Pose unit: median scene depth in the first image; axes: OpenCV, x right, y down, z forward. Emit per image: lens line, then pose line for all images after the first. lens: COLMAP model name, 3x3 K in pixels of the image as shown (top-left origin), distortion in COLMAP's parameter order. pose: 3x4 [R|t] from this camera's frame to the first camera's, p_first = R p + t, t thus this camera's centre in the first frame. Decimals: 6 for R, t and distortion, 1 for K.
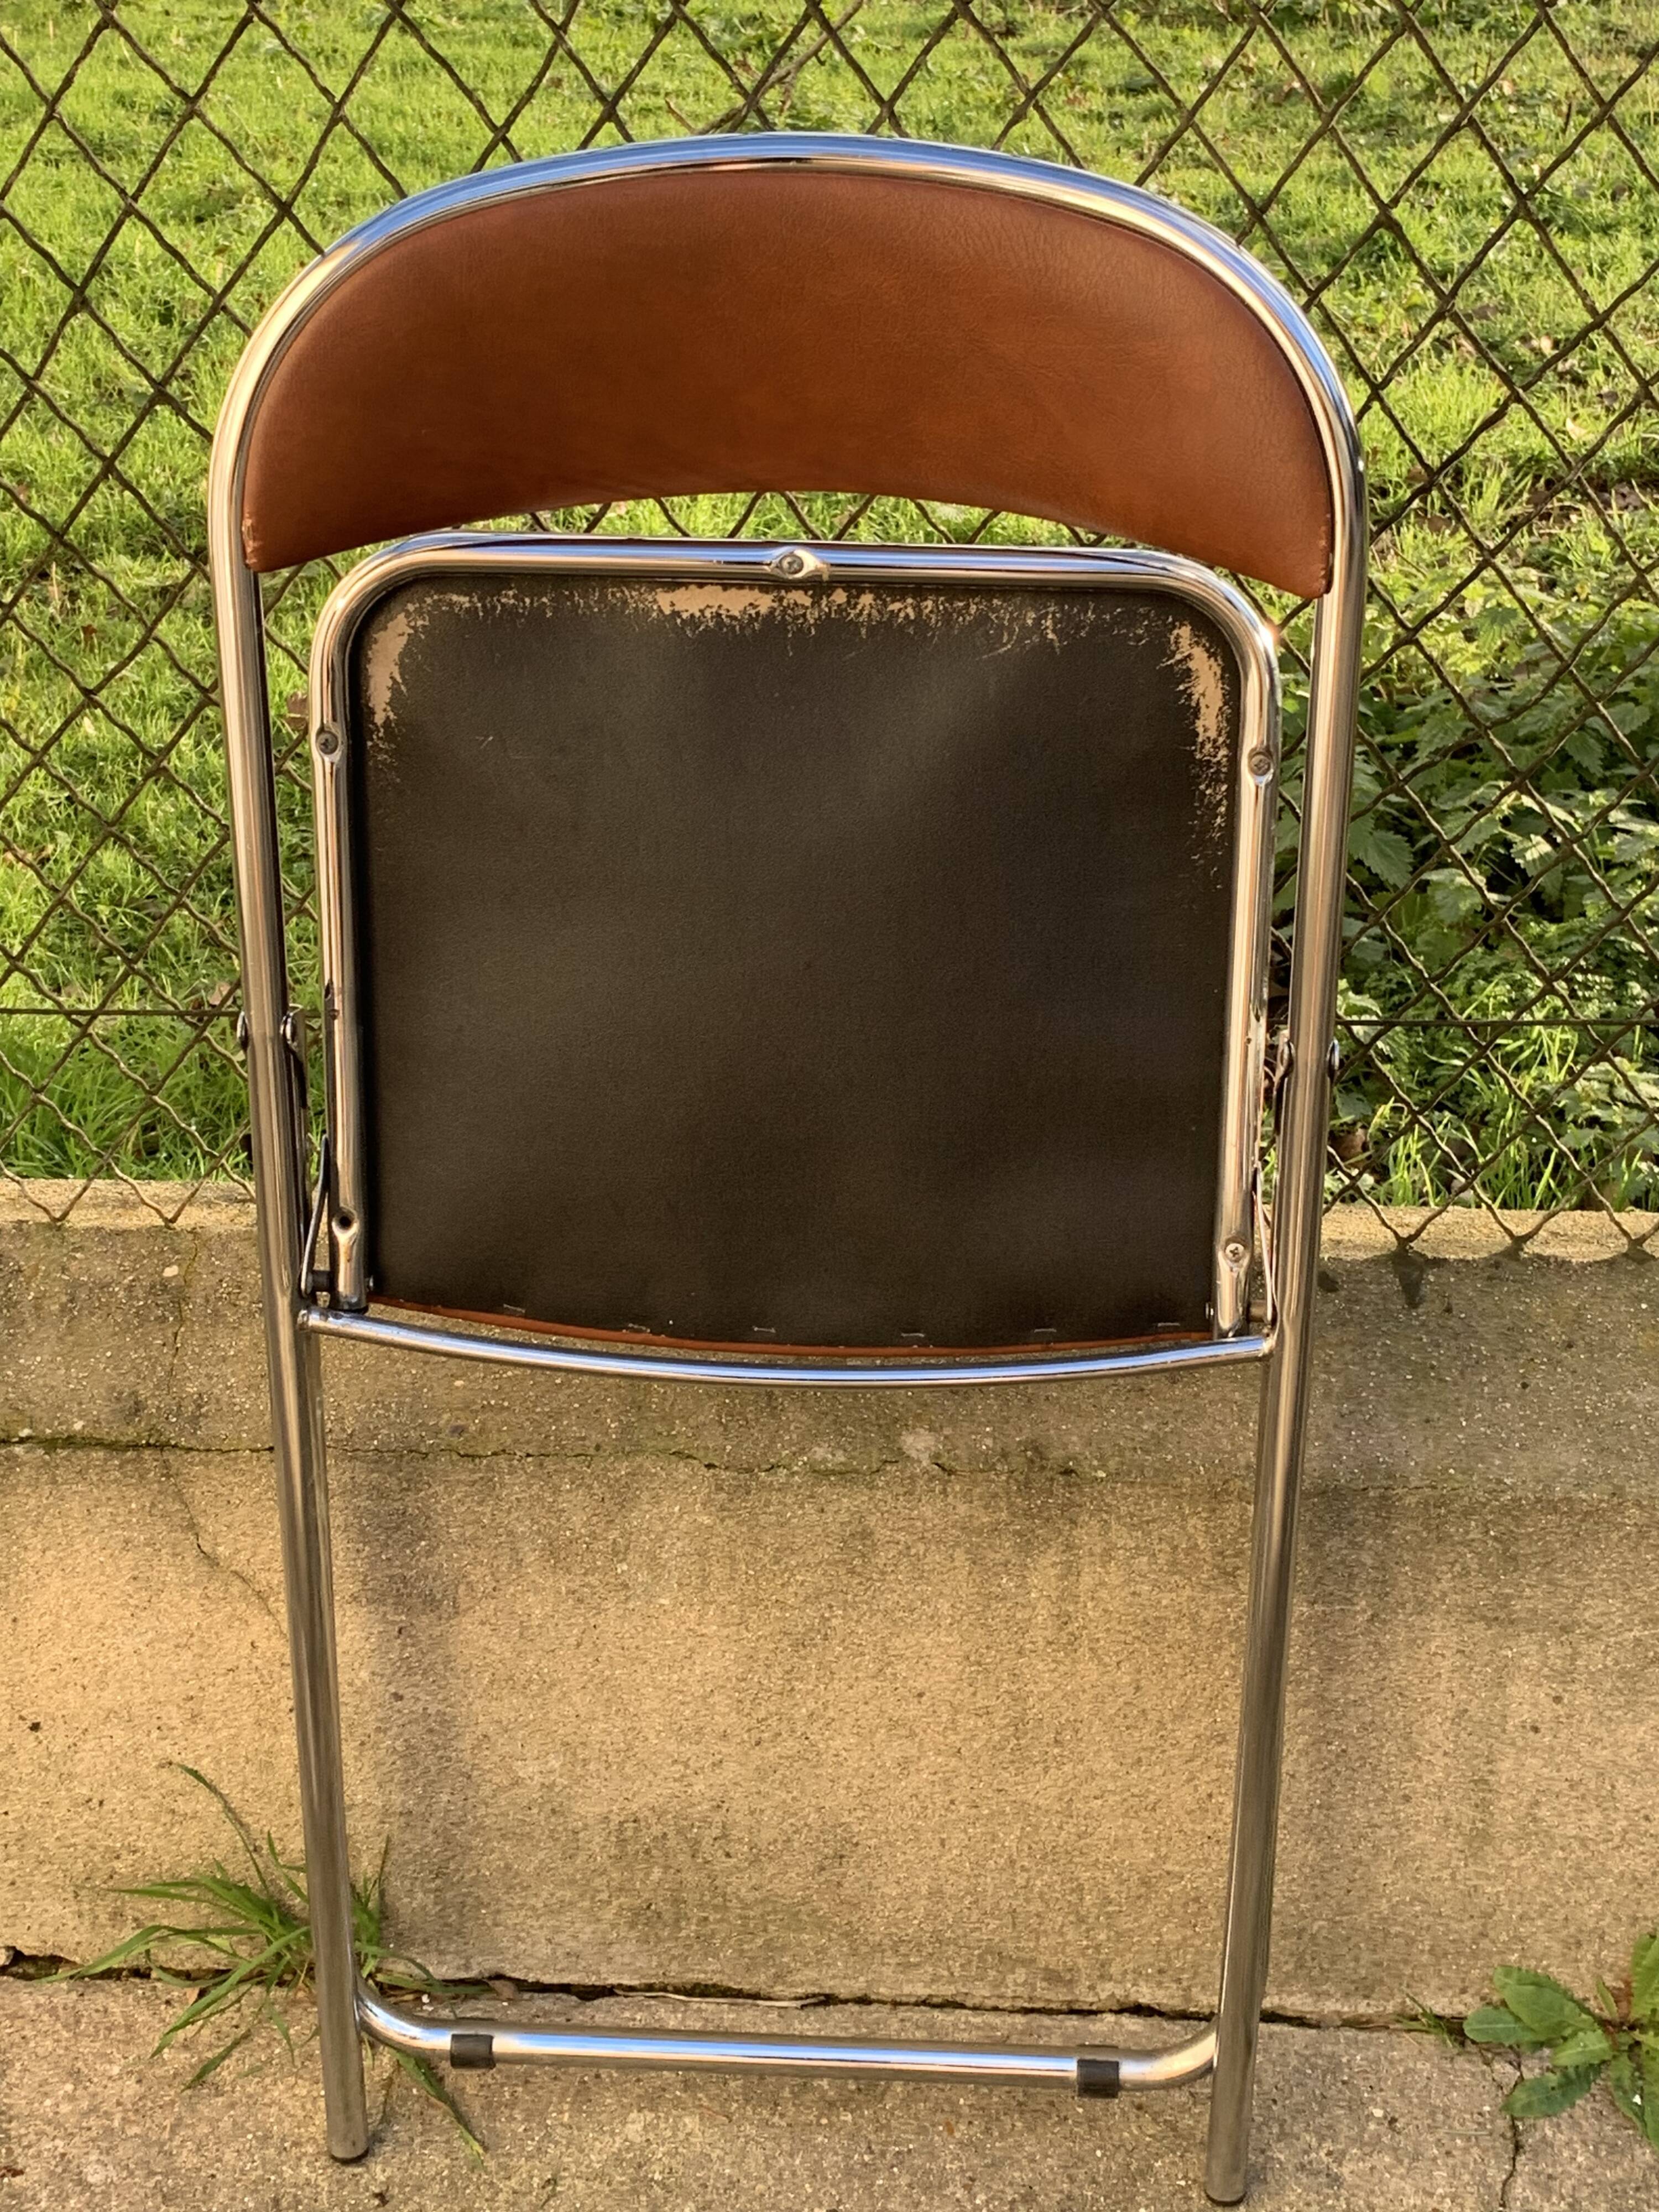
lens RADIAL K [[2550.2, 0, 832.7], [0, 2550.2, 1033.5], [0, 0, 1]] dist [0.119770, -0.312839]
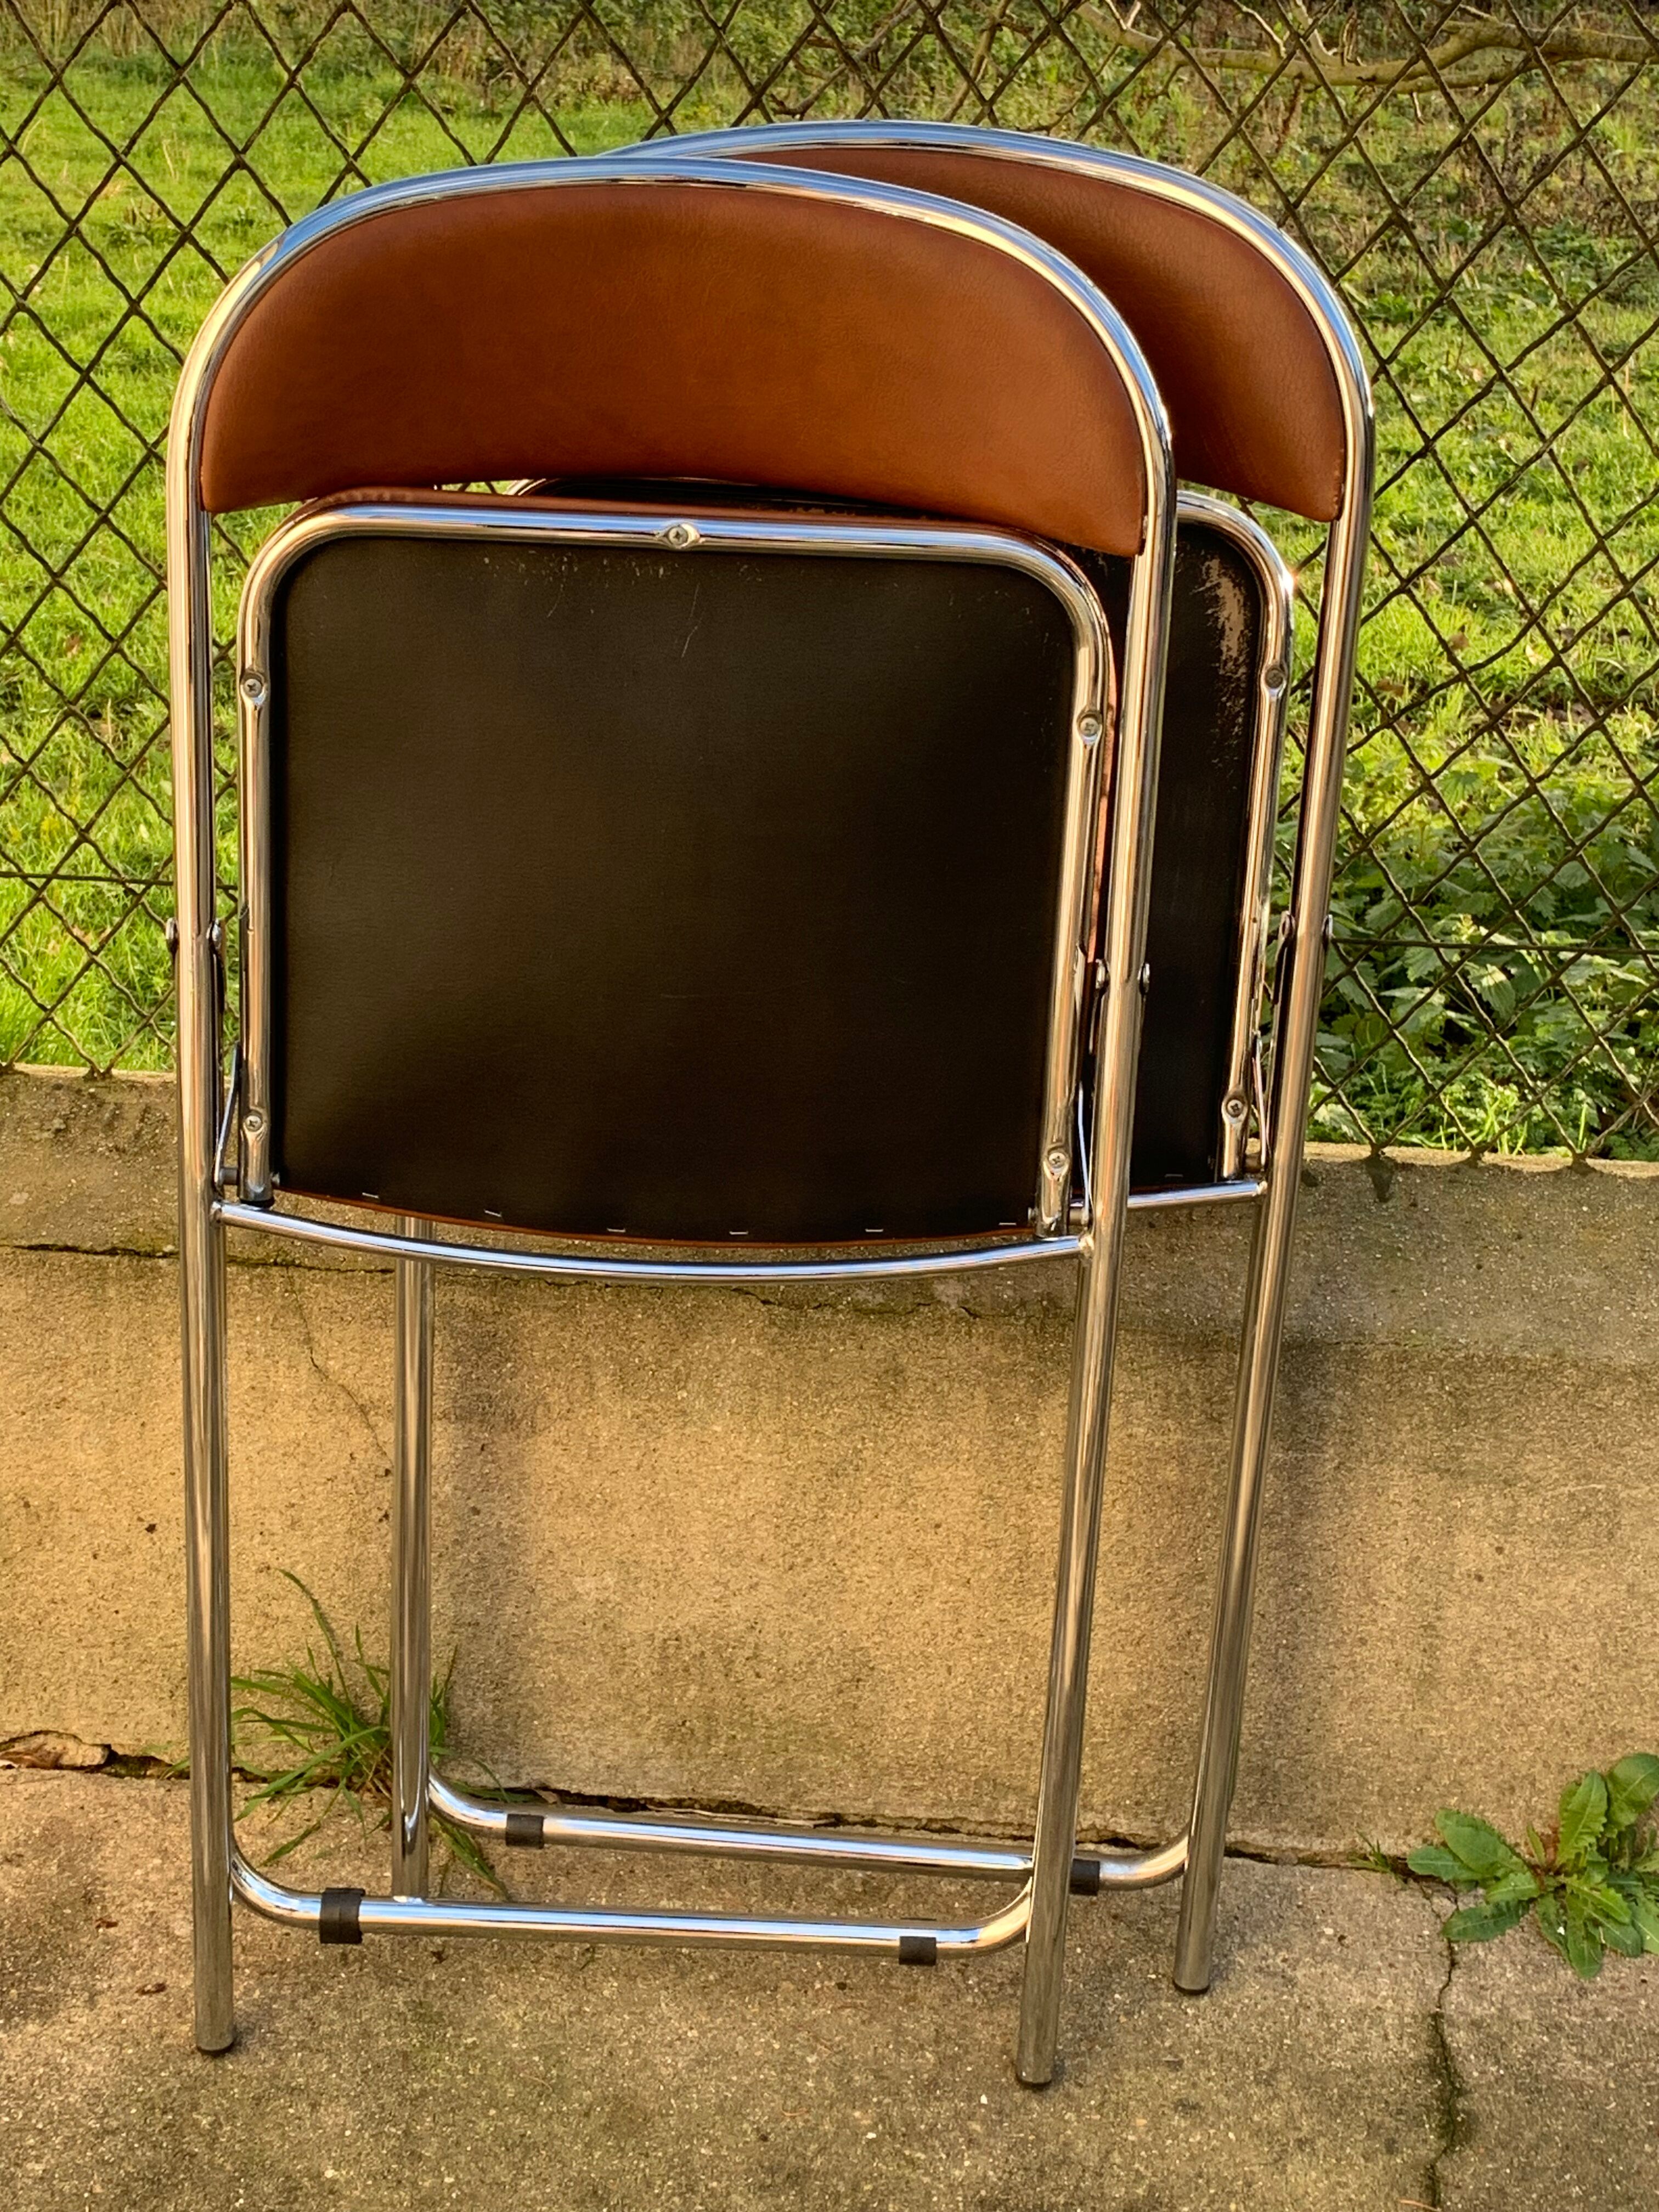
lens RADIAL K [[2449.3, 0, 815.6], [0, 2449.3, 1060.3], [0, 0, 1]] dist [0.119188, -0.333469]
pose [[0.998951, 0.045763, 0.001327, -0.029680], [-0.045589, 0.996978, -0.062905, 0.119931], [-0.004201, 0.062779, 0.998019, -0.094069]]
